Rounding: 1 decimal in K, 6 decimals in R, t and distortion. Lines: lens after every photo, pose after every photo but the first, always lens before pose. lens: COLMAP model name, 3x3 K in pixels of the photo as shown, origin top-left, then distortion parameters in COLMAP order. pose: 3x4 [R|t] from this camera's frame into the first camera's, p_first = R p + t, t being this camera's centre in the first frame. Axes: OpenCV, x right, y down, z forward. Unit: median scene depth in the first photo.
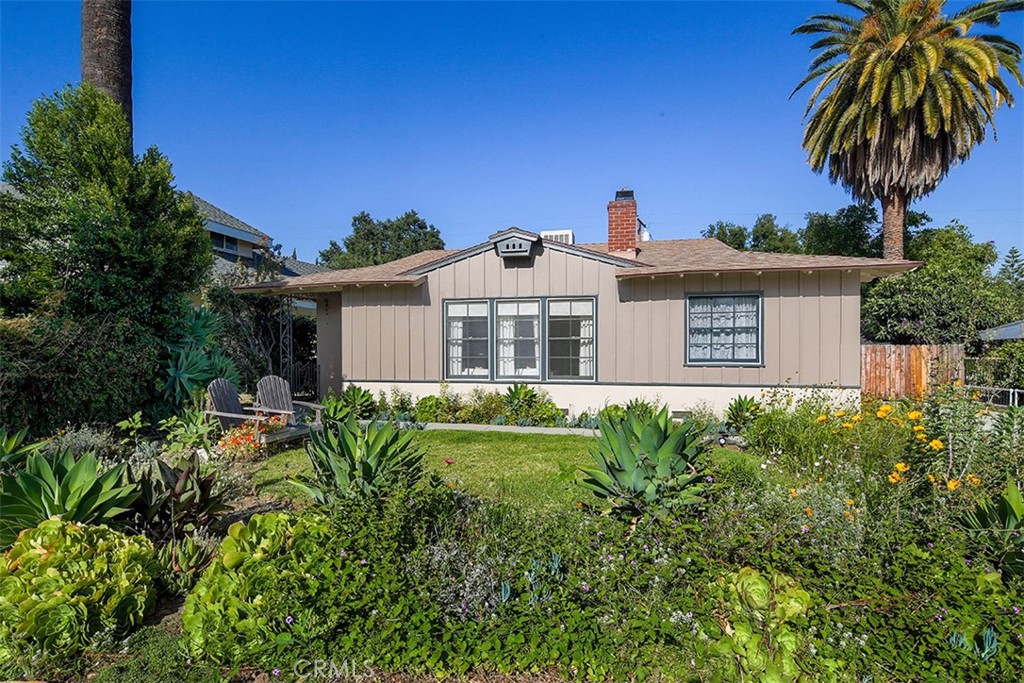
lens RADIAL K [[497.2, 0, 512.5], [0, 497.2, 350.2], [0, 0, 1]] dist [0.002740, -0.002336]
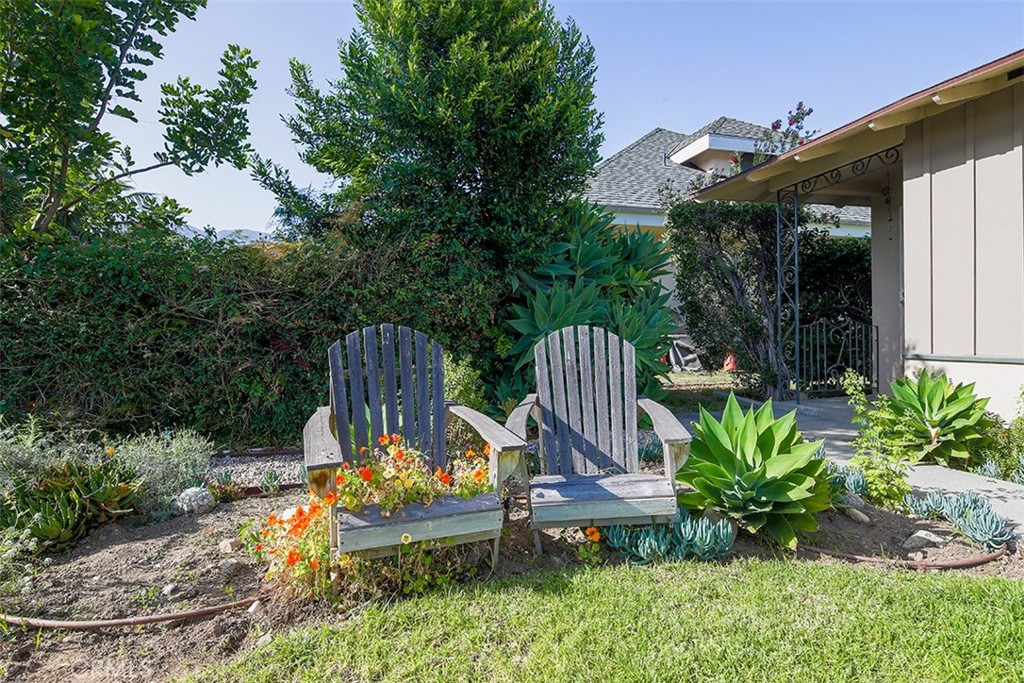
lens RADIAL K [[497.2, 0, 515.8], [0, 497.2, 335.9], [0, 0, 1]] dist [0.002740, -0.002336]
pose [[0.453811, 0.006876, -0.891072, -0.116939], [0.005090, 0.999934, 0.010309, 0.038442], [0.891084, -0.009214, 0.453746, 0.523852]]
